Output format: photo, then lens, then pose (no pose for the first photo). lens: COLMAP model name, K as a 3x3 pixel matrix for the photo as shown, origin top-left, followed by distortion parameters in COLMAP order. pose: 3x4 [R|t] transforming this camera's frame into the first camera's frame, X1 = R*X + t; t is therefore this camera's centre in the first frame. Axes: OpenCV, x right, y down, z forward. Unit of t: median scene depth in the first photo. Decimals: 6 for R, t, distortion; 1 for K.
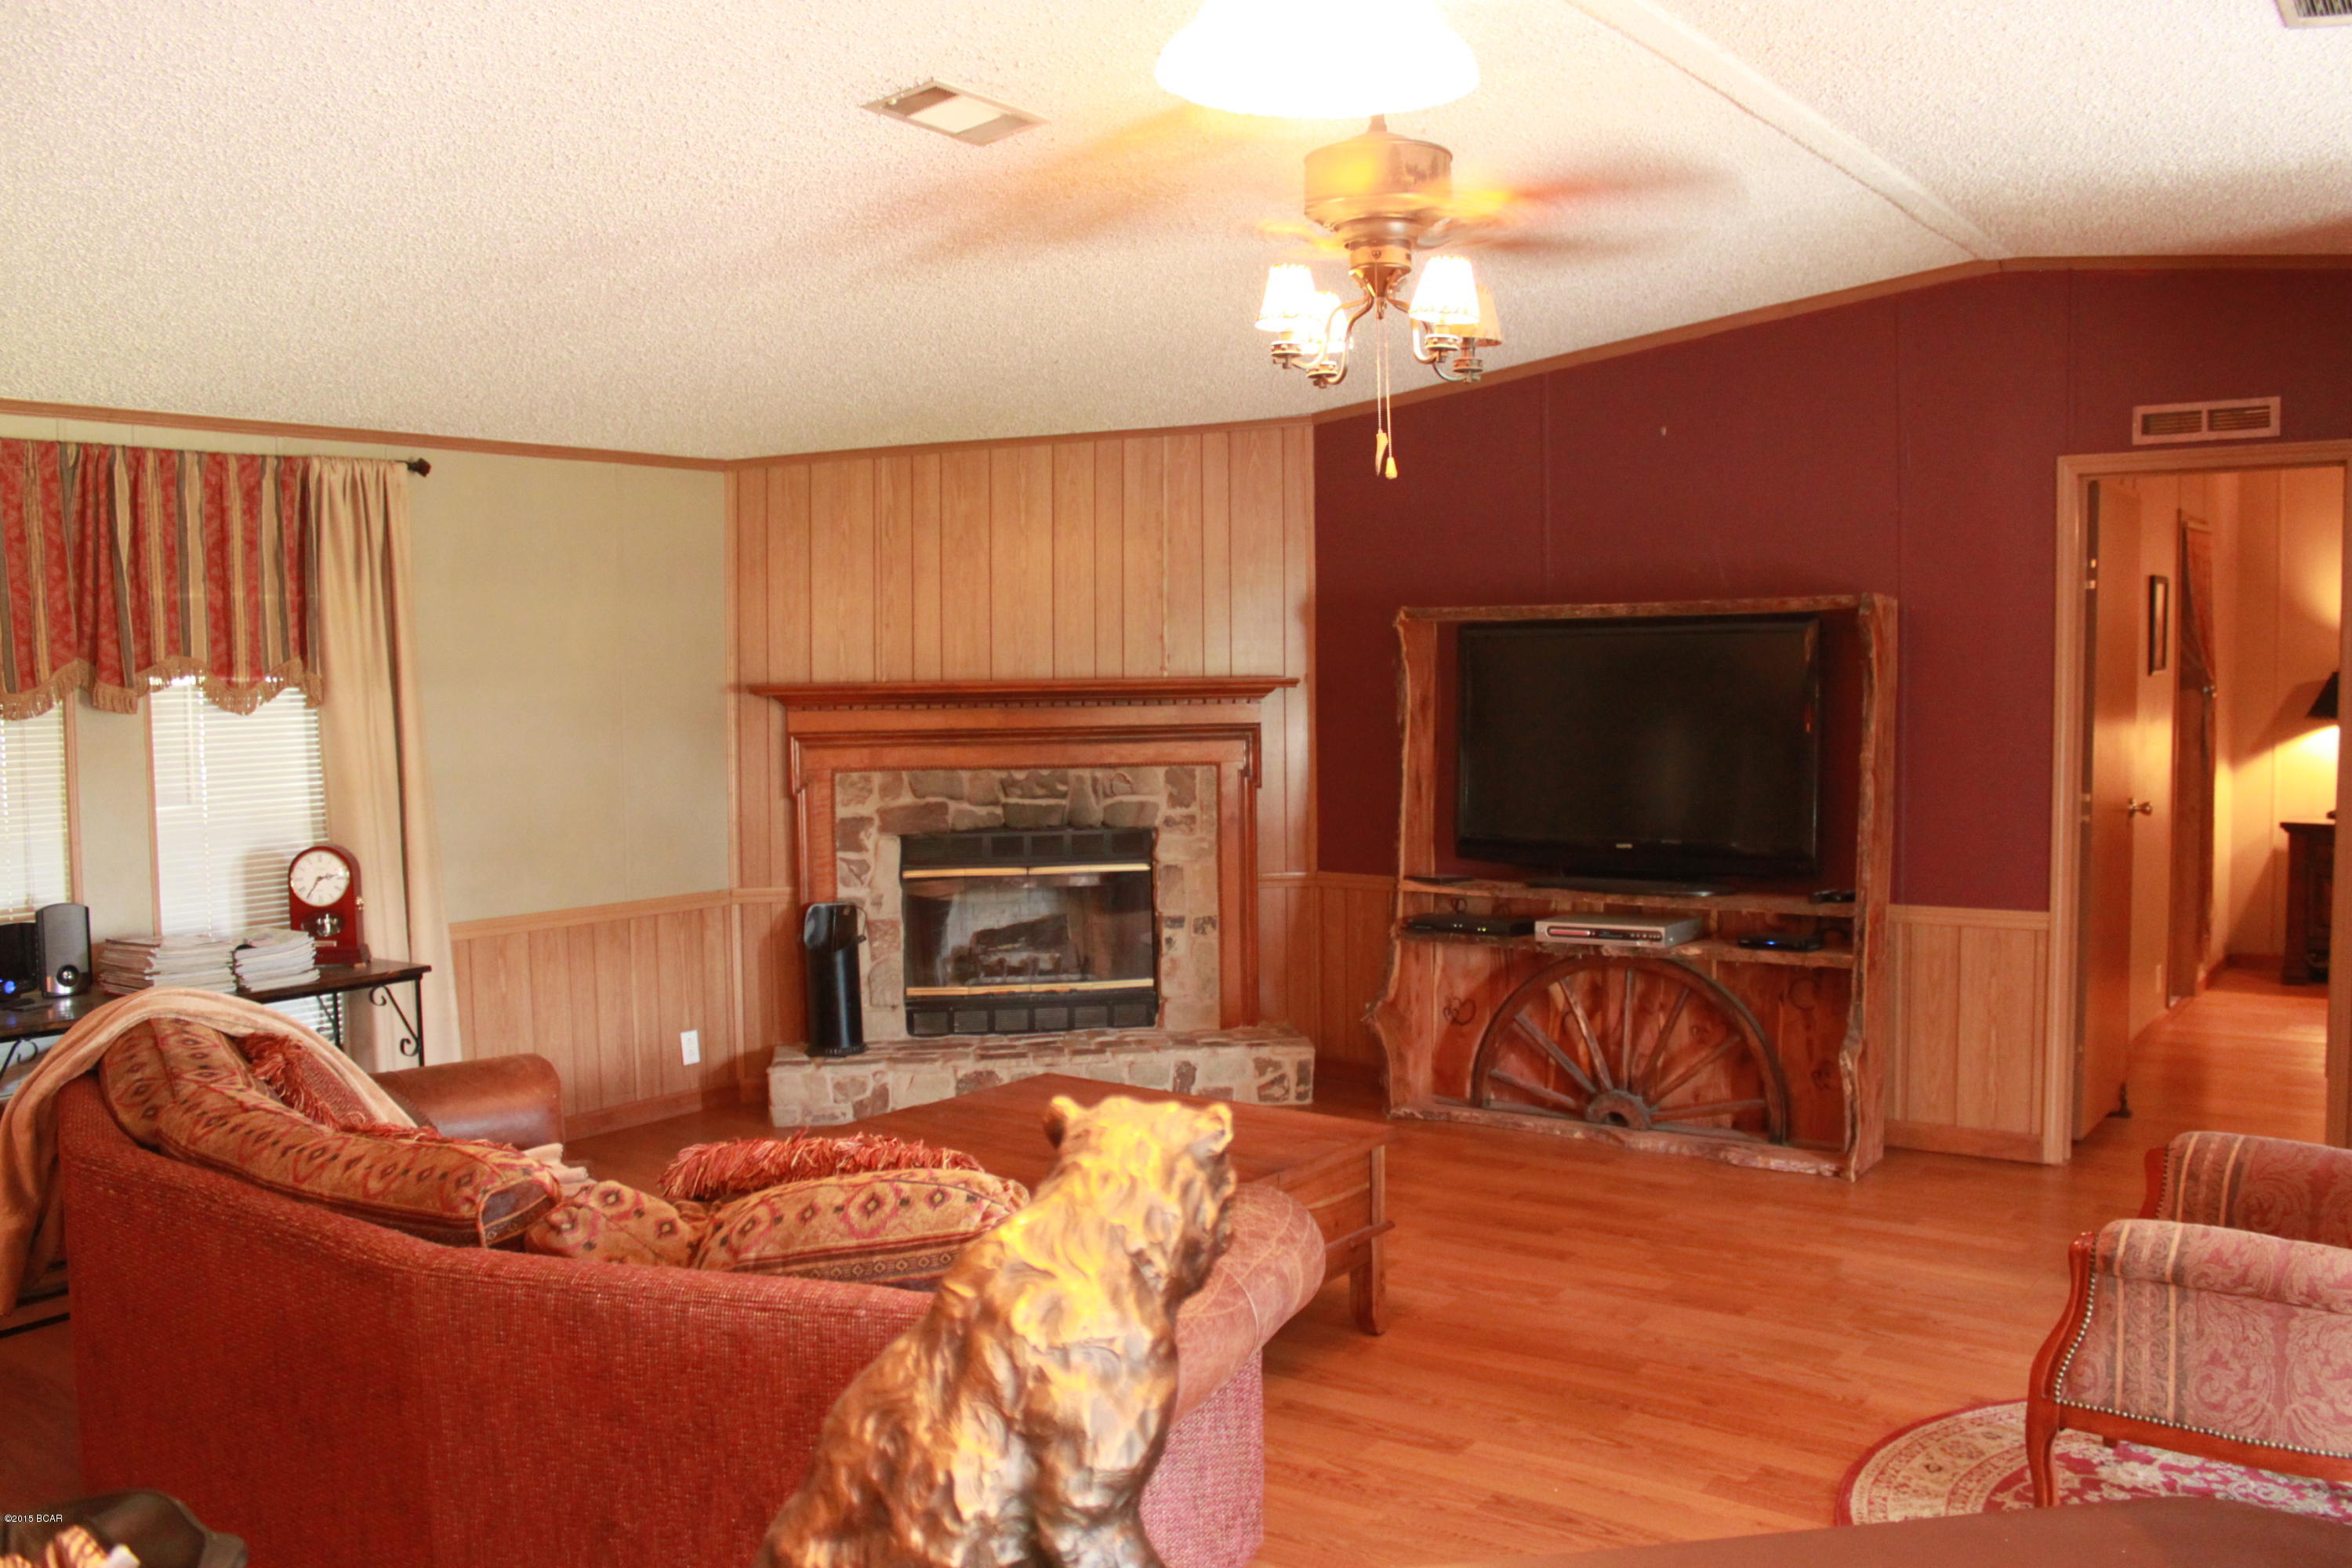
lens RADIAL K [[1991.5, 0, 1177.0], [0, 1991.5, 789.4], [0, 0, 1]] dist [-0.133055, 0.077366]
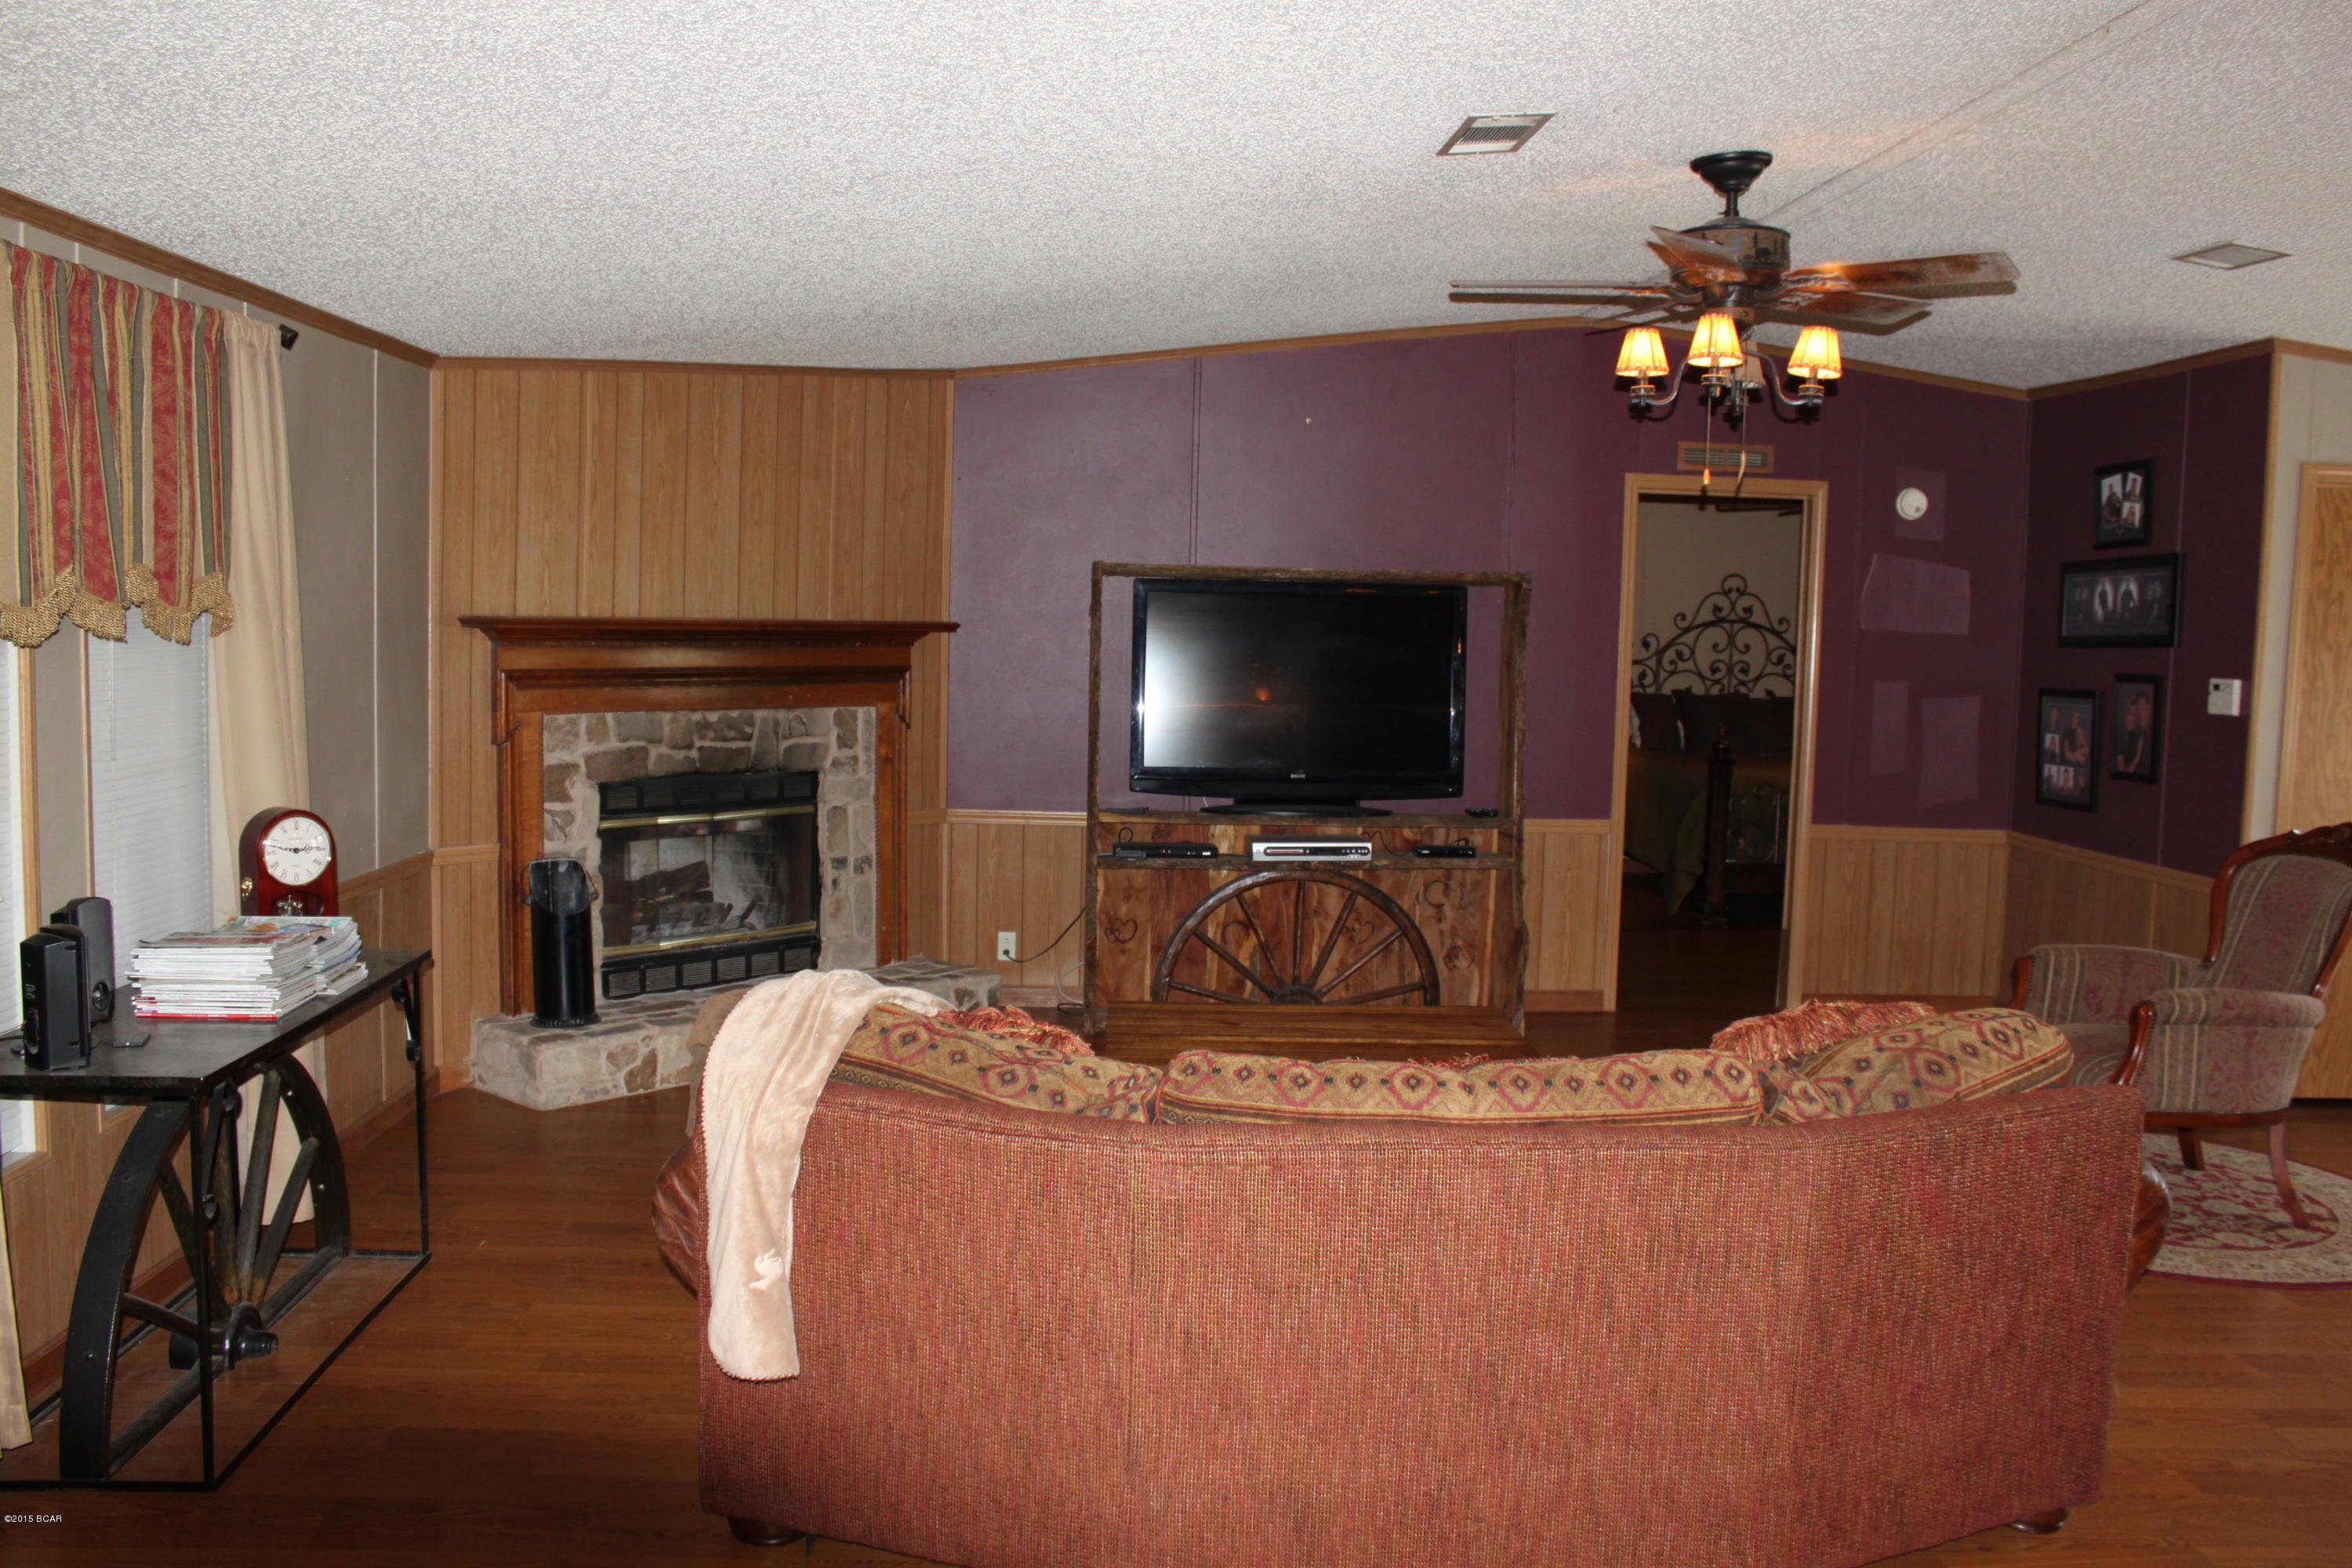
lens RADIAL K [[1991.5, 0, 1175.8], [0, 1991.5, 790.6], [0, 0, 1]] dist [-0.133055, 0.077366]
pose [[0.773464, -0.025308, 0.633334, -0.512570], [0.005566, 0.999435, 0.033139, -0.002179], [-0.633815, -0.022107, 0.773169, 0.123570]]
